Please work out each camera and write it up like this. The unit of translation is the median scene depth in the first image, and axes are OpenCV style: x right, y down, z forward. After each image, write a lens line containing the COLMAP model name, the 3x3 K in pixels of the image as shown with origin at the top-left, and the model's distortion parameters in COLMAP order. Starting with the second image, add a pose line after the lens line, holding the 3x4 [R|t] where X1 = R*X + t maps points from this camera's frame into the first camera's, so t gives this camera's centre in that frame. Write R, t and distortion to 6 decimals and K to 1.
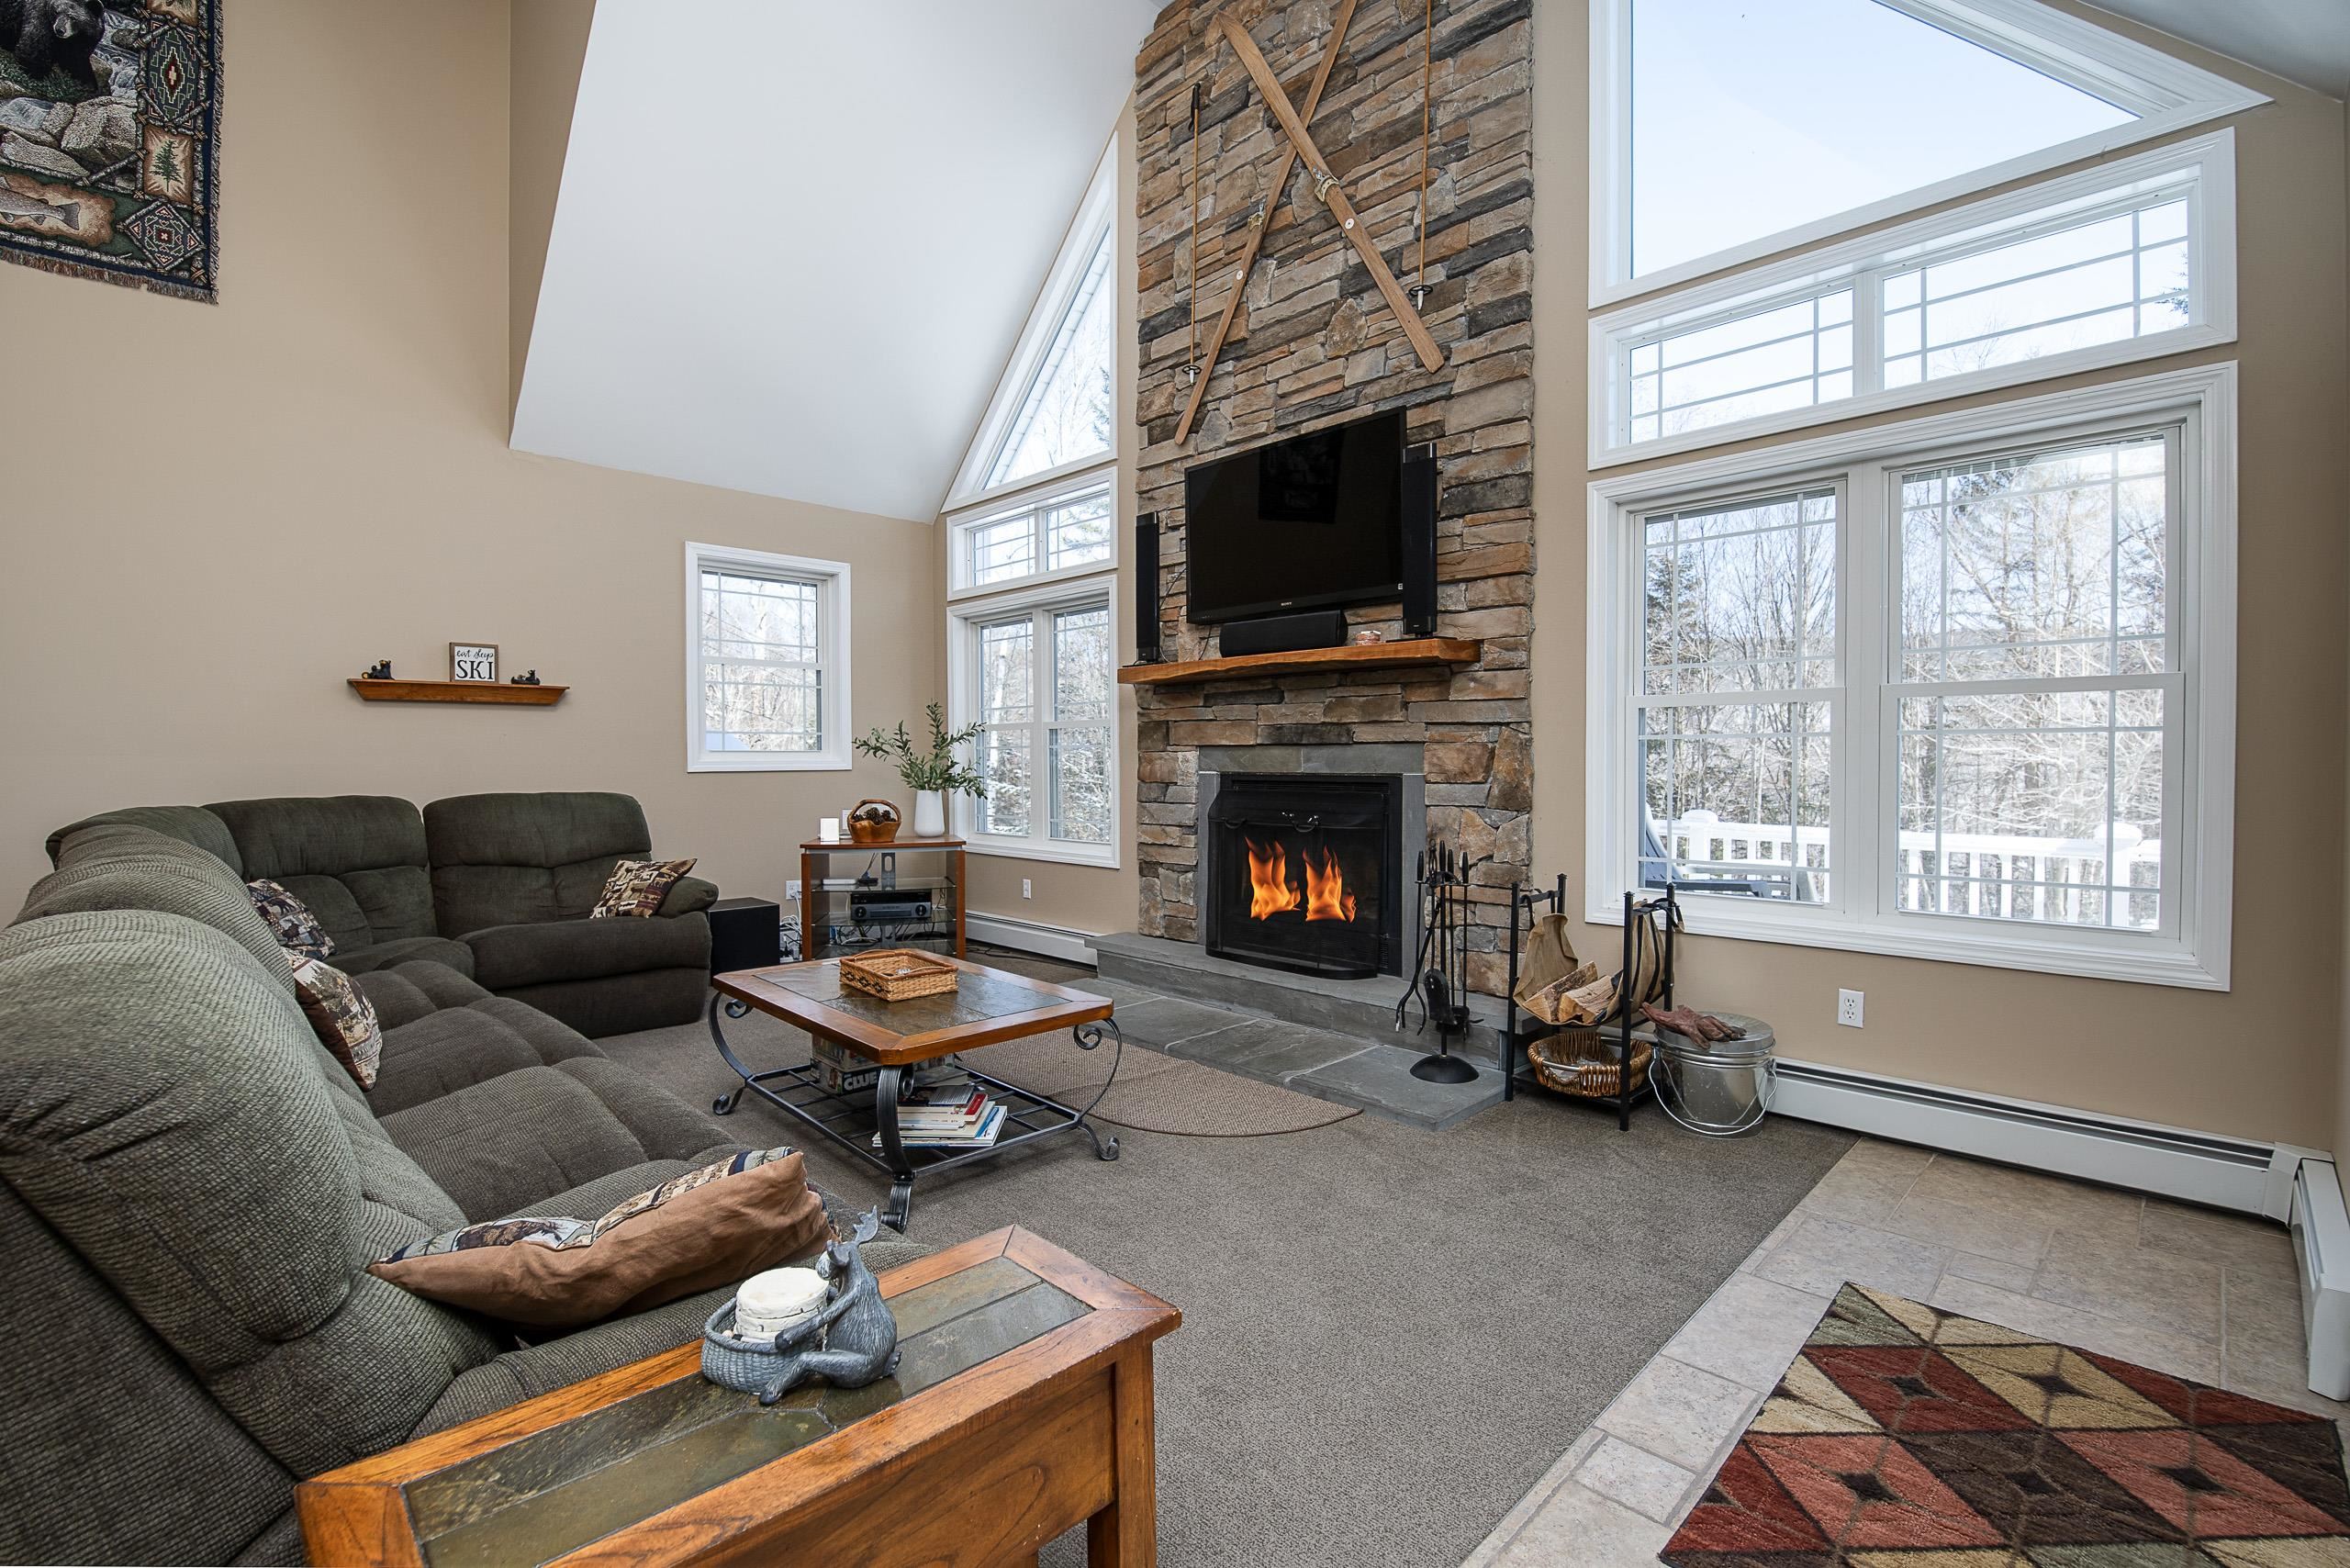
lens RADIAL K [[1045.1, 0, 1170.5], [0, 1045.1, 772.1], [0, 0, 1]] dist [0.000244, -0.006896]
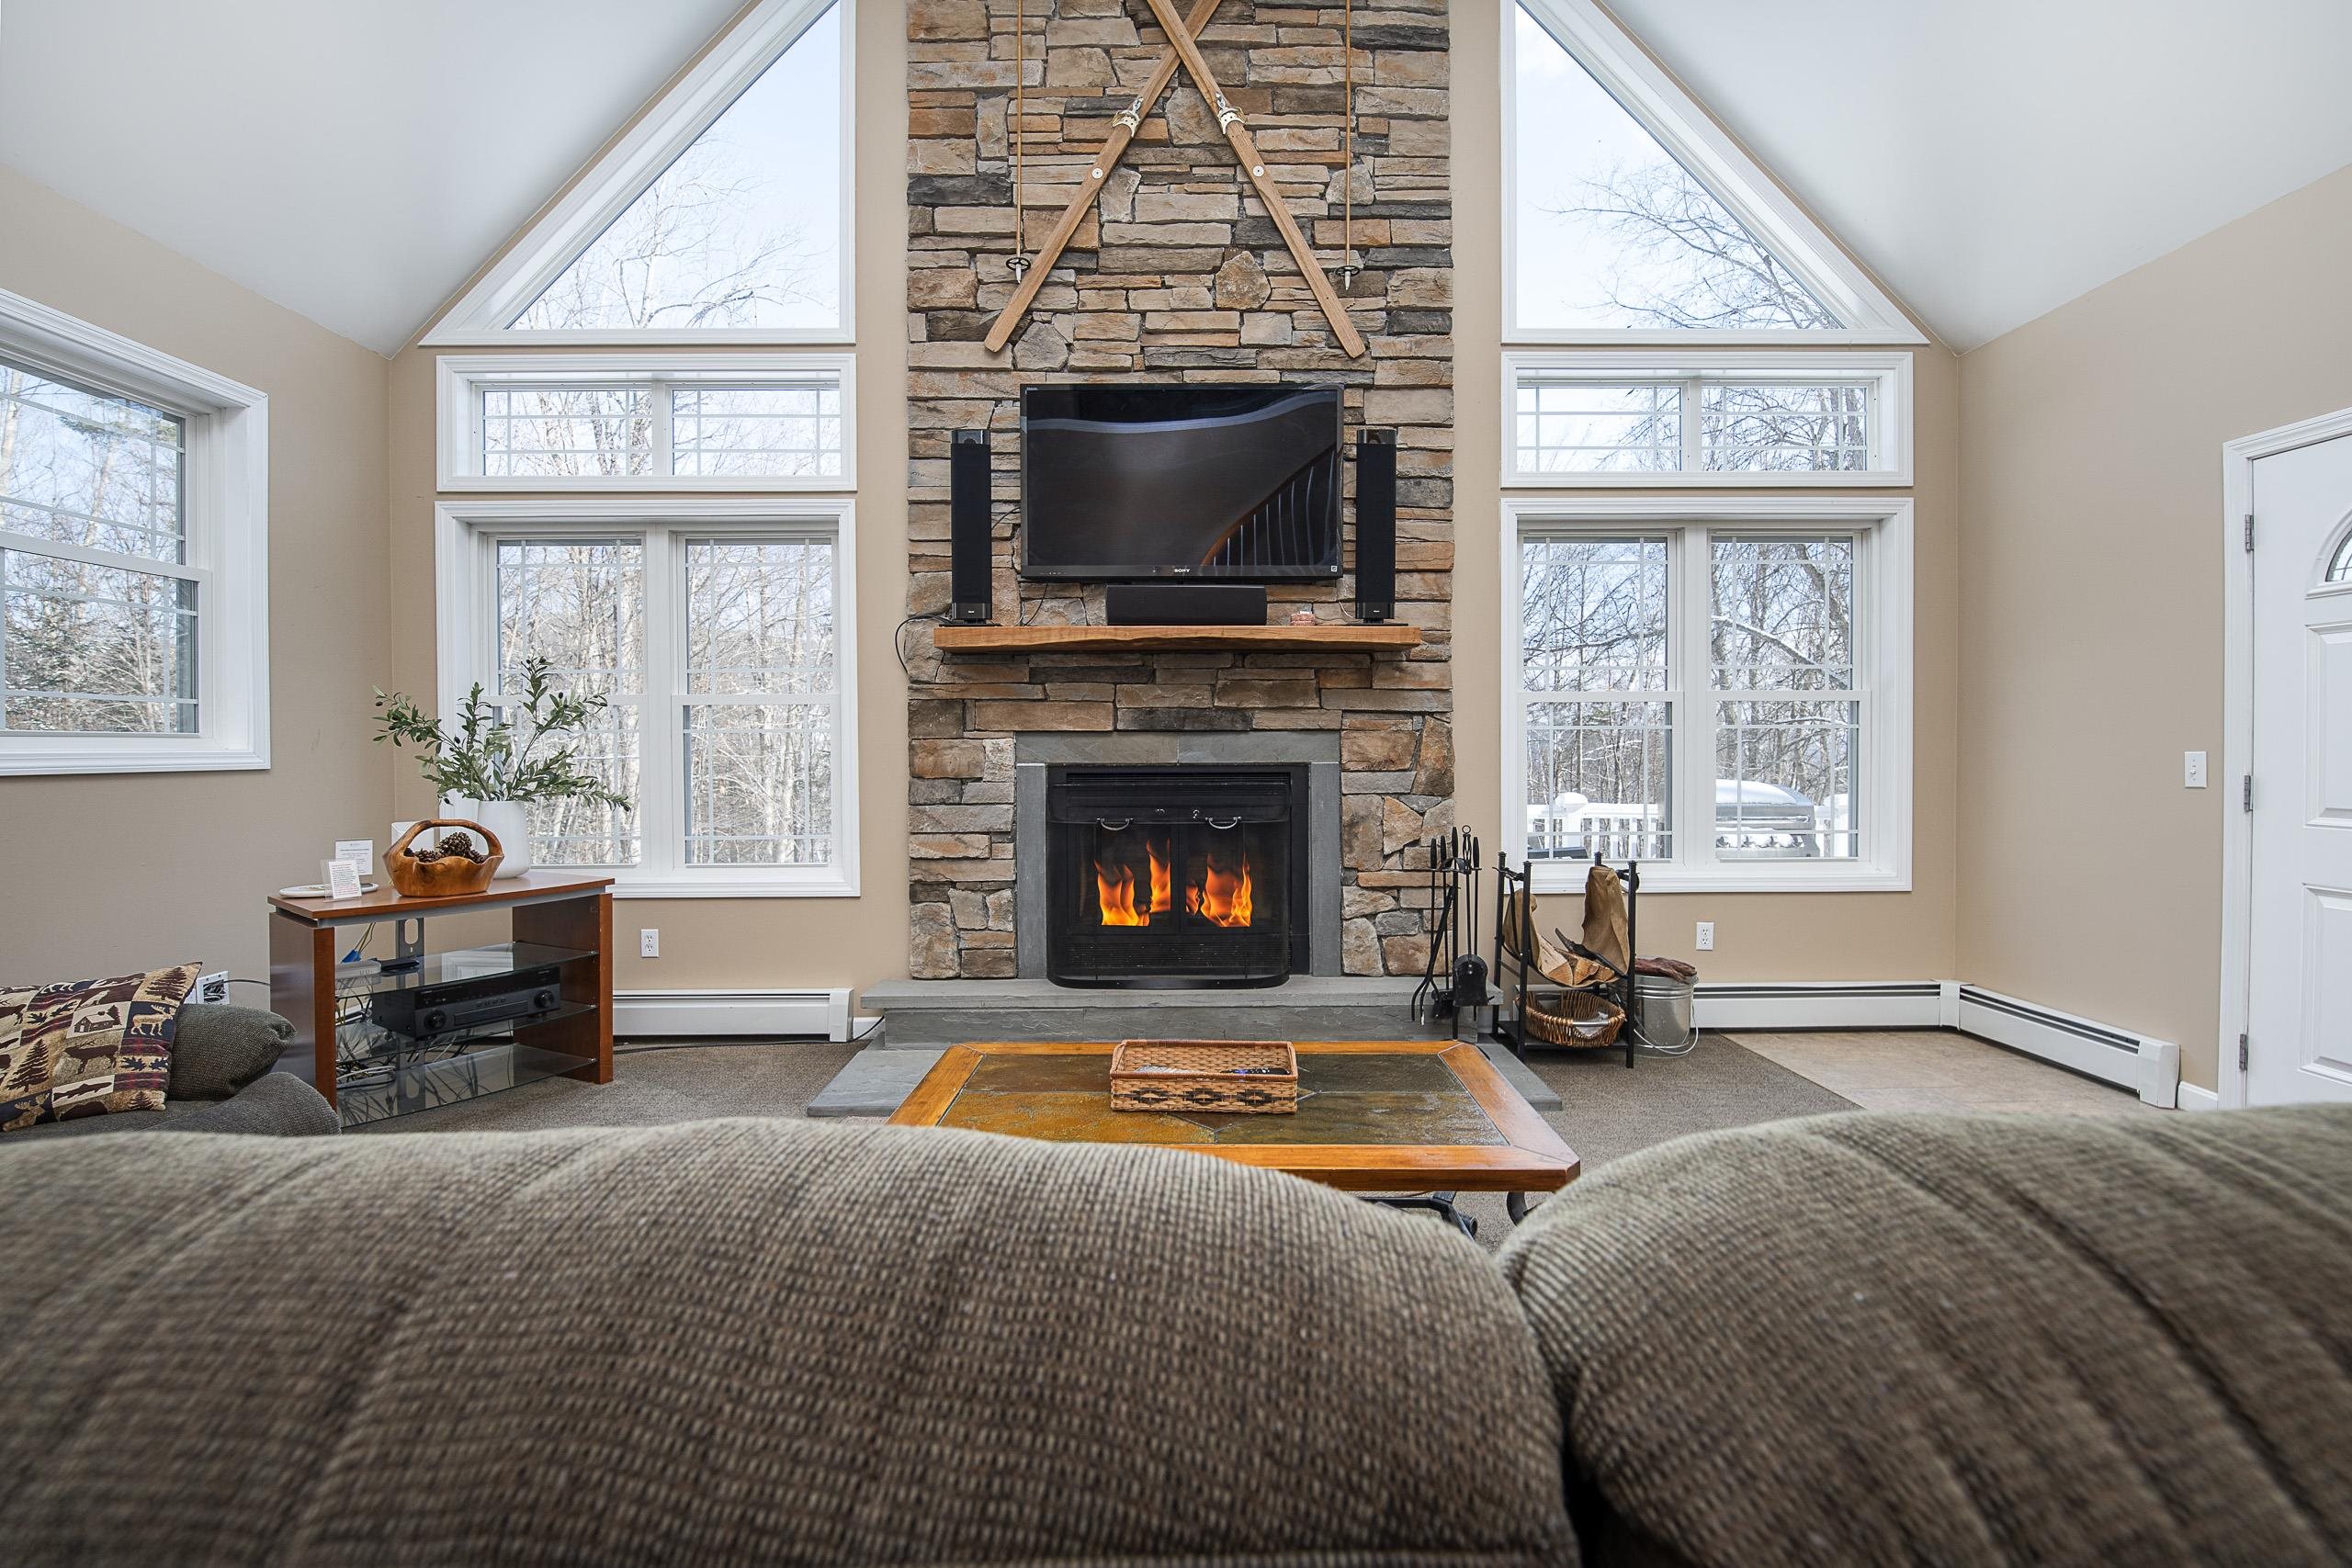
lens RADIAL K [[1045.8, 0, 1171.5], [0, 1045.8, 772.0], [0, 0, 1]] dist [0.000244, -0.006896]
pose [[0.691305, -0.002903, 0.722557, -0.548024], [0.011726, 0.999905, -0.007202, 0.015213], [-0.722468, 0.013452, 0.691274, 0.415181]]
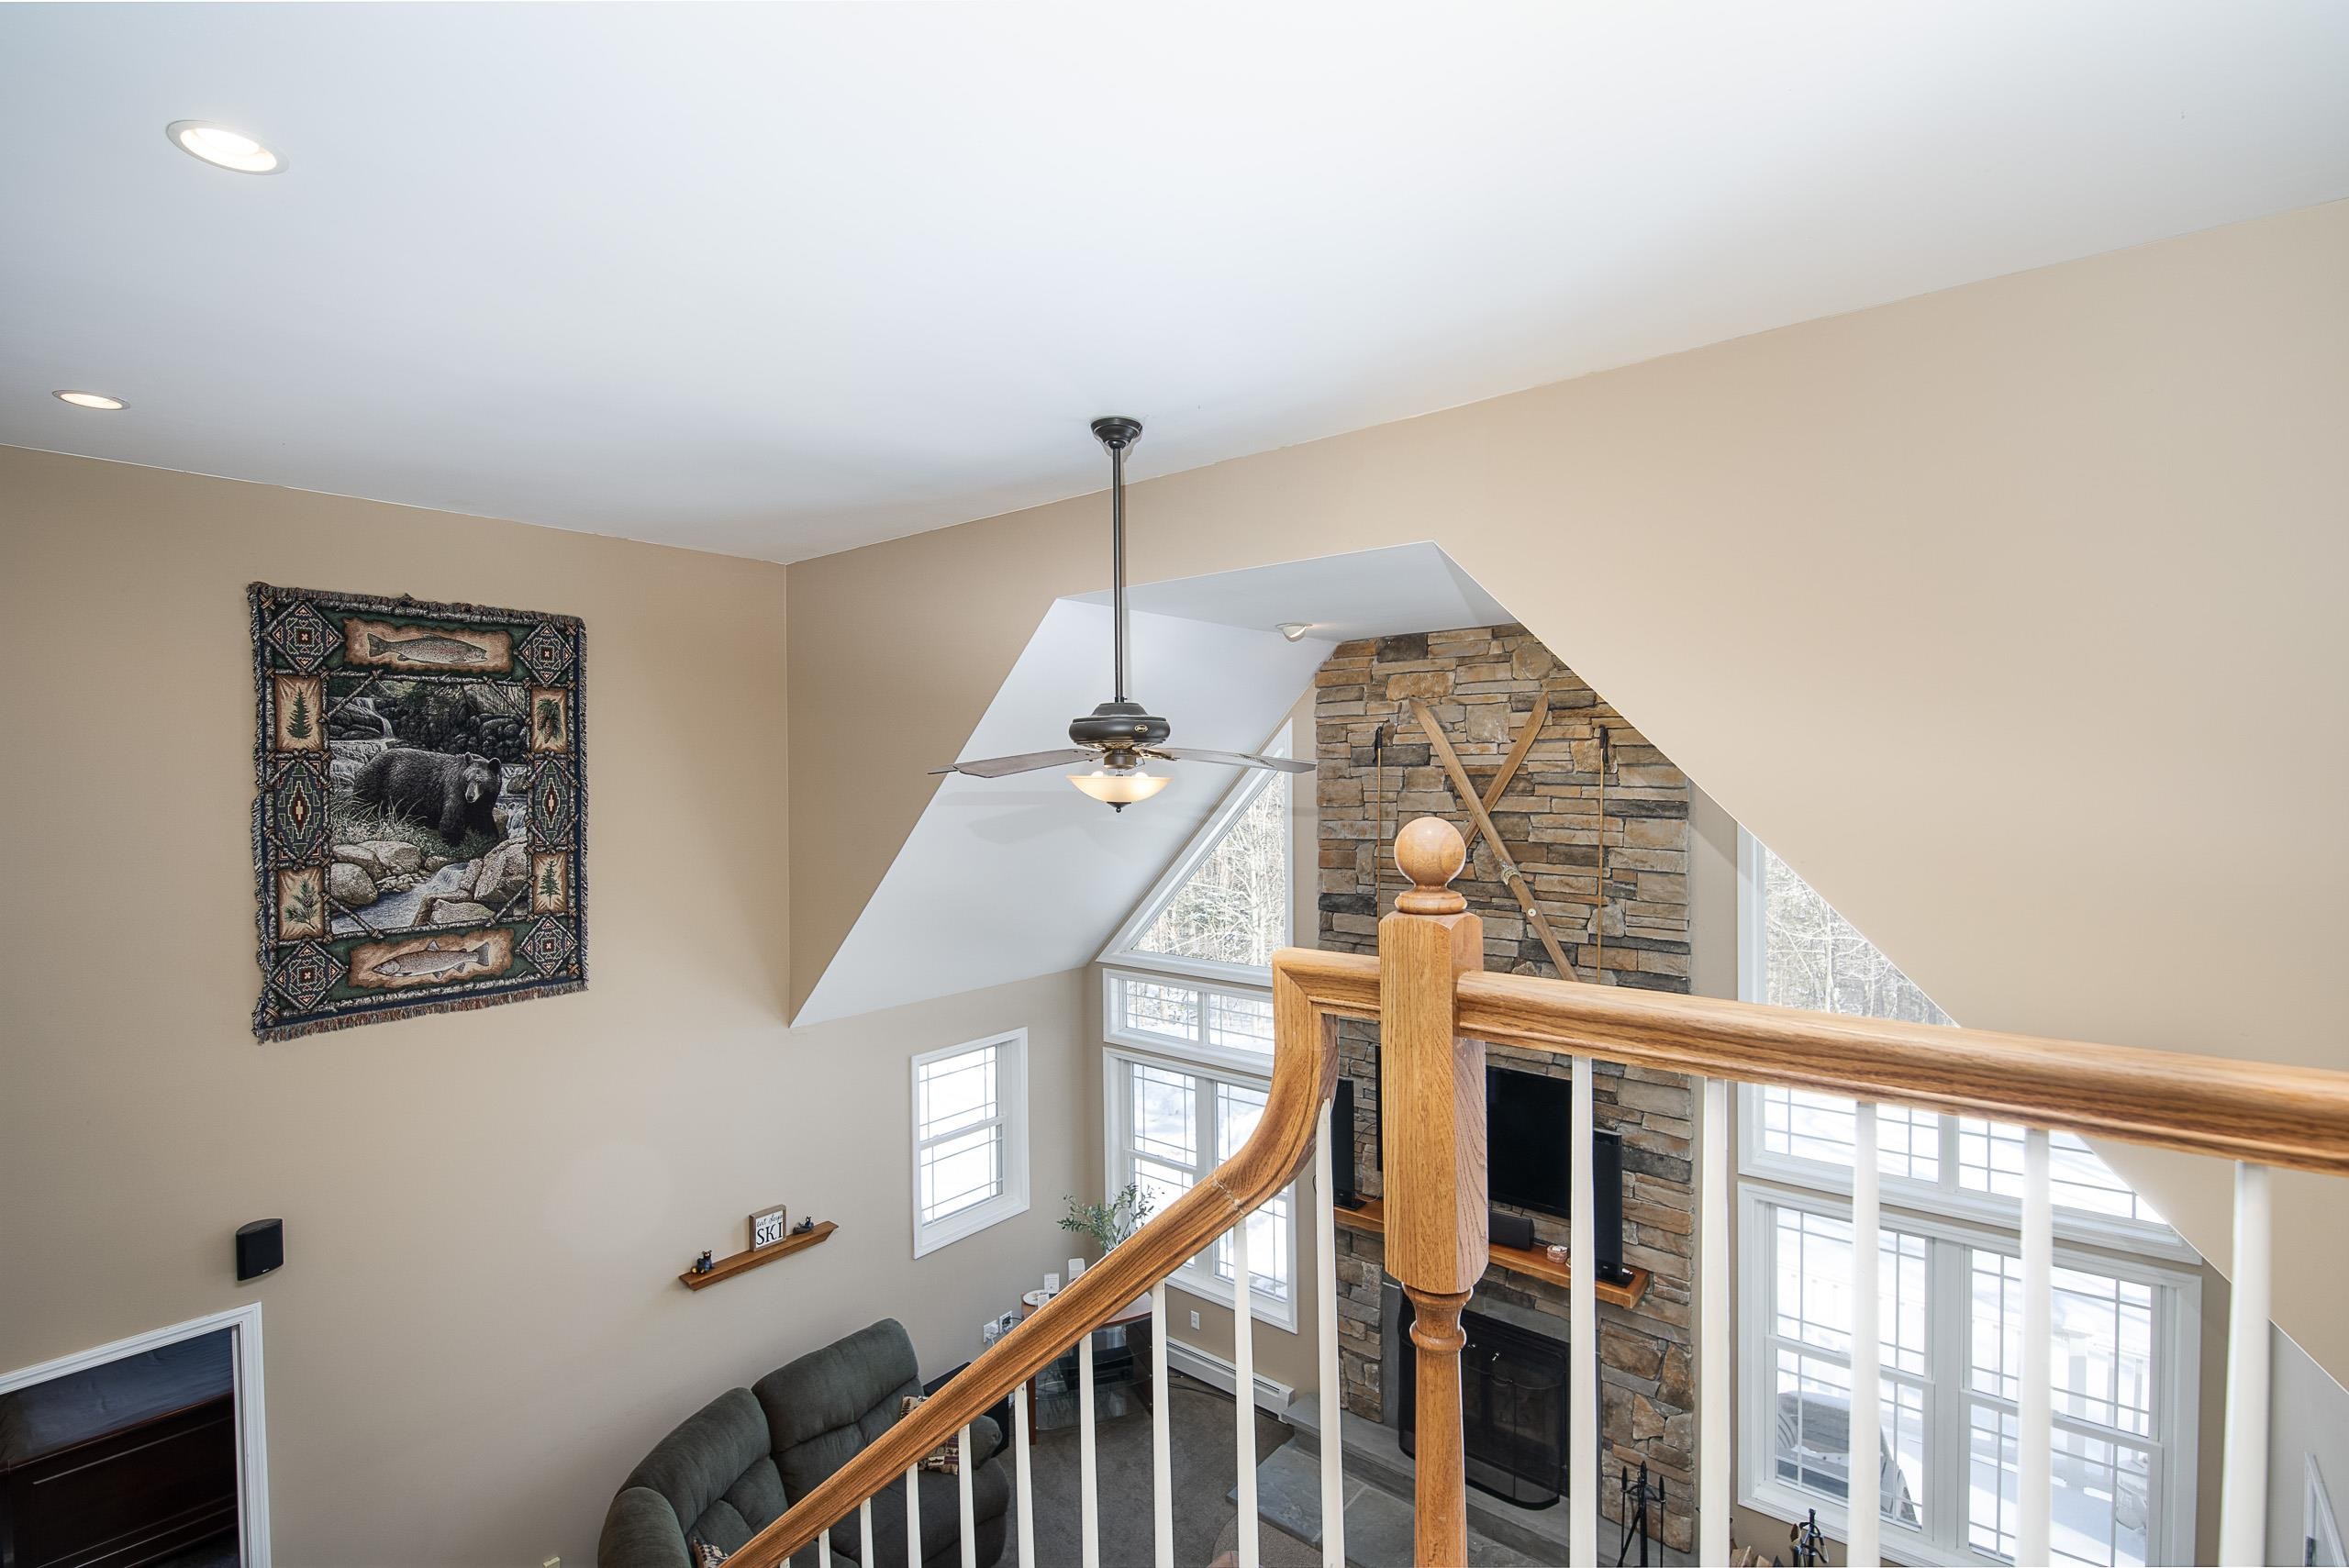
lens RADIAL K [[1077.3, 0, 1174.5], [0, 1077.3, 784.0], [0, 0, 1]] dist [0.001962, -0.000339]
pose [[0.994204, -0.009191, 0.107120, -0.398553], [0.009540, 0.999951, -0.002752, -0.673843], [-0.107090, 0.003758, 0.994242, -0.262368]]
